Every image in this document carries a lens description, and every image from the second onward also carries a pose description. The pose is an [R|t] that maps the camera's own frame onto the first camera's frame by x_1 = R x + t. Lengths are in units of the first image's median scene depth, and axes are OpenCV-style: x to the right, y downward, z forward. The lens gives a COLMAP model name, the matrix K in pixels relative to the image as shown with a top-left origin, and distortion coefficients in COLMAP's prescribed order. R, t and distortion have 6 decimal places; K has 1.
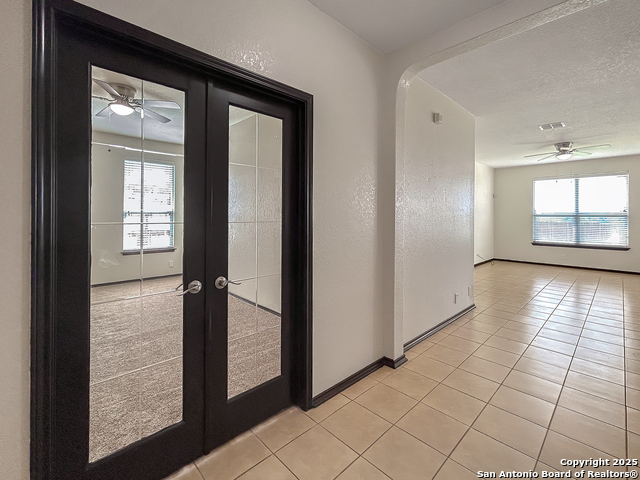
lens RADIAL K [[278.1, 0, 320.4], [0, 278.1, 207.9], [0, 0, 1]] dist [-0.011744, -0.000126]
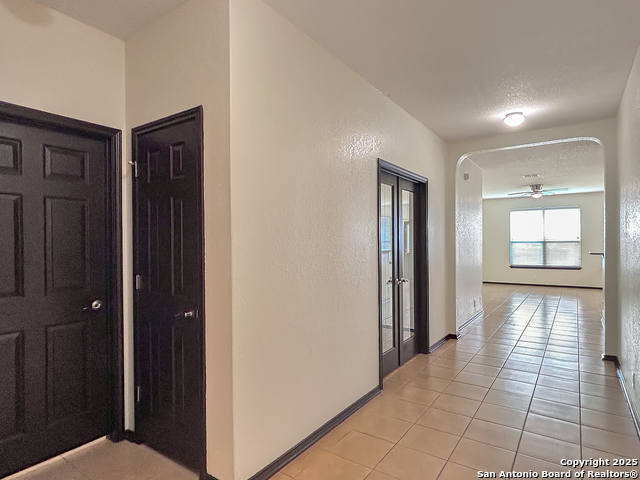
lens RADIAL K [[369.6, 0, 320.3], [0, 369.6, 231.9], [0, 0, 1]] dist [-0.011542, -0.001340]
pose [[0.975887, -0.005172, 0.218213, -0.373681], [0.005364, 0.999986, -0.000288, -0.020936], [-0.218209, 0.001451, 0.975901, -0.355603]]
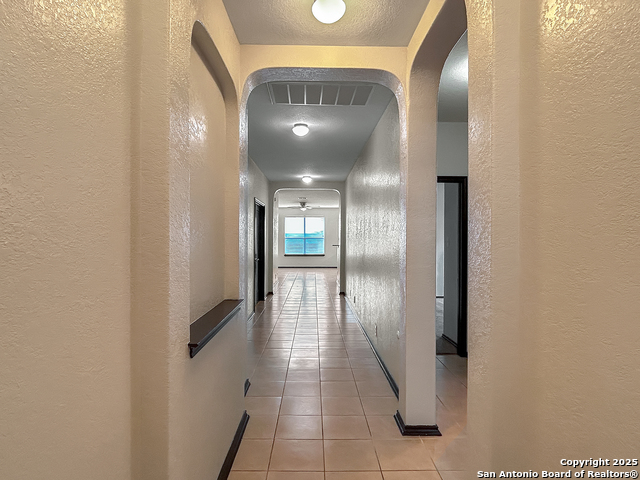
lens RADIAL K [[369.6, 0, 320.3], [0, 369.6, 231.9], [0, 0, 1]] dist [-0.011542, -0.001340]
pose [[0.665657, -0.005343, 0.746239, -0.837246], [-0.005948, 0.999905, 0.012465, -0.047541], [-0.746234, -0.012736, 0.665561, -0.708531]]
